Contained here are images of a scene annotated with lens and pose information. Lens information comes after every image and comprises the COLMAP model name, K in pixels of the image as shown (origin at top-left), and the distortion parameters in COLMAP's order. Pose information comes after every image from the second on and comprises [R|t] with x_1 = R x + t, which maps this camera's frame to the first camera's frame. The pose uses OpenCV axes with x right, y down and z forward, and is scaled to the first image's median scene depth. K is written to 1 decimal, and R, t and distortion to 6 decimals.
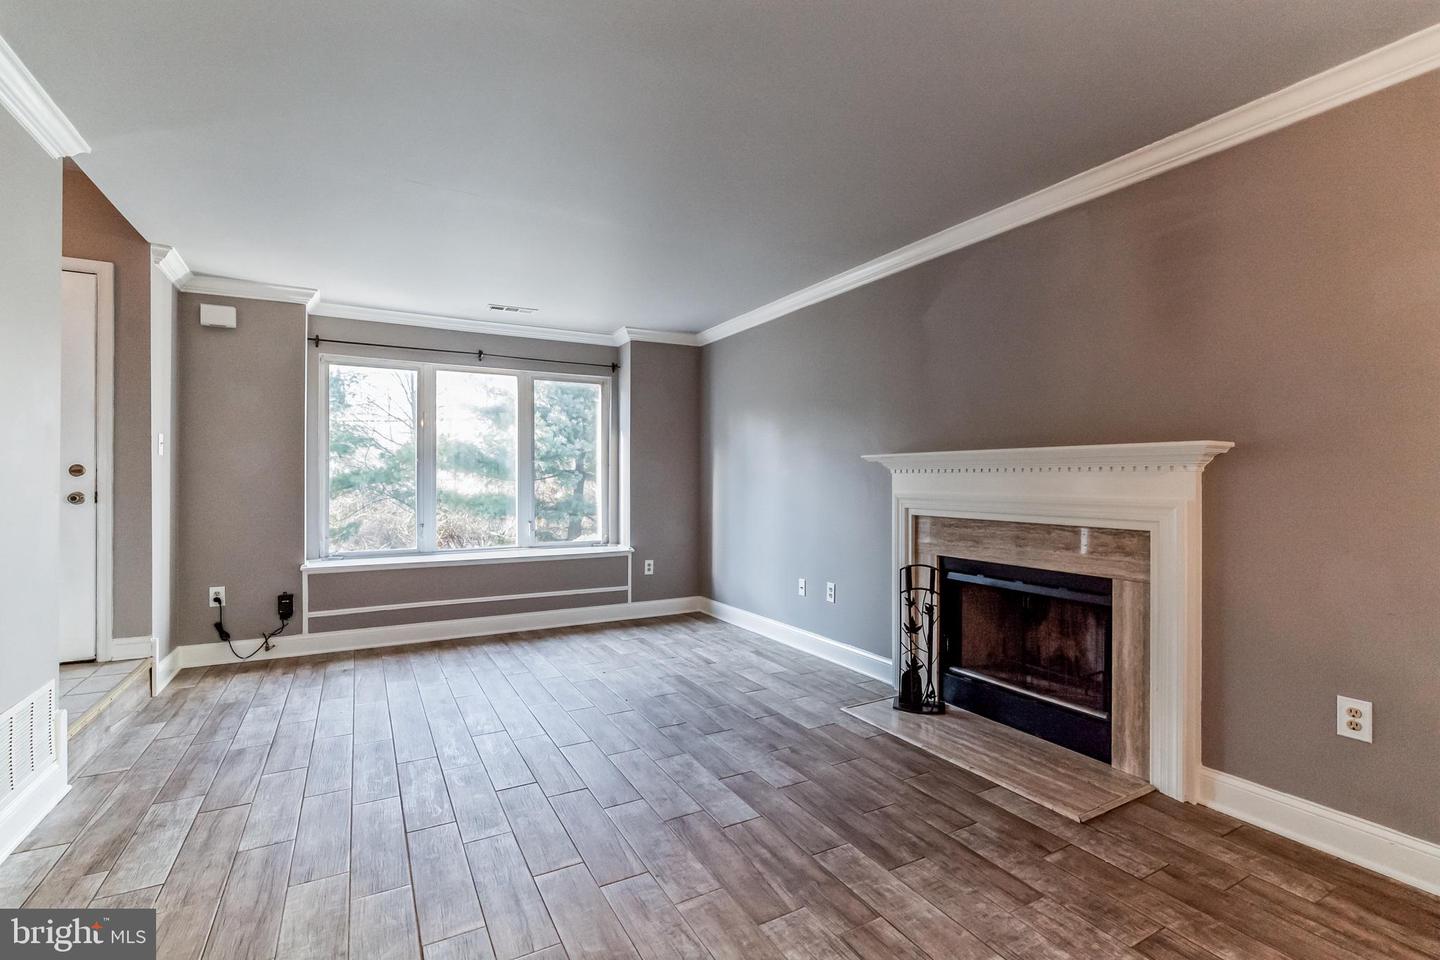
lens RADIAL K [[656.2, 0, 727.3], [0, 656.2, 486.9], [0, 0, 1]] dist [-0.004296, 0.004956]
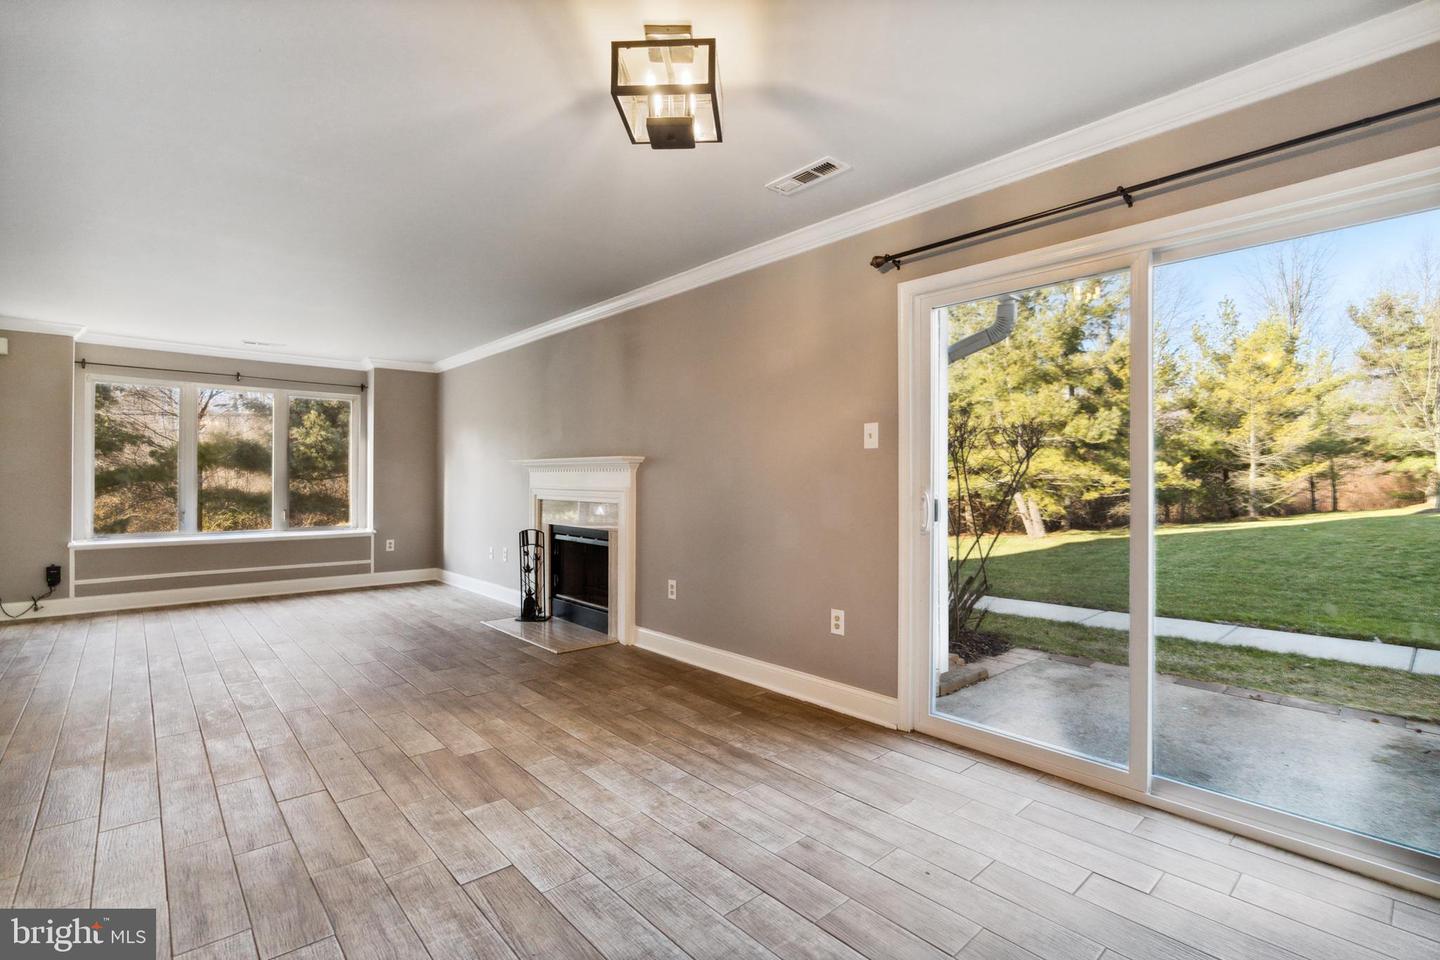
lens RADIAL K [[656.2, 0, 716.9], [0, 656.2, 476.2], [0, 0, 1]] dist [-0.004296, 0.004956]
pose [[0.976236, -0.001308, 0.216707, 0.306120], [0.003892, 0.999926, -0.011498, 0.007493], [-0.216676, 0.012068, 0.976169, -0.523039]]
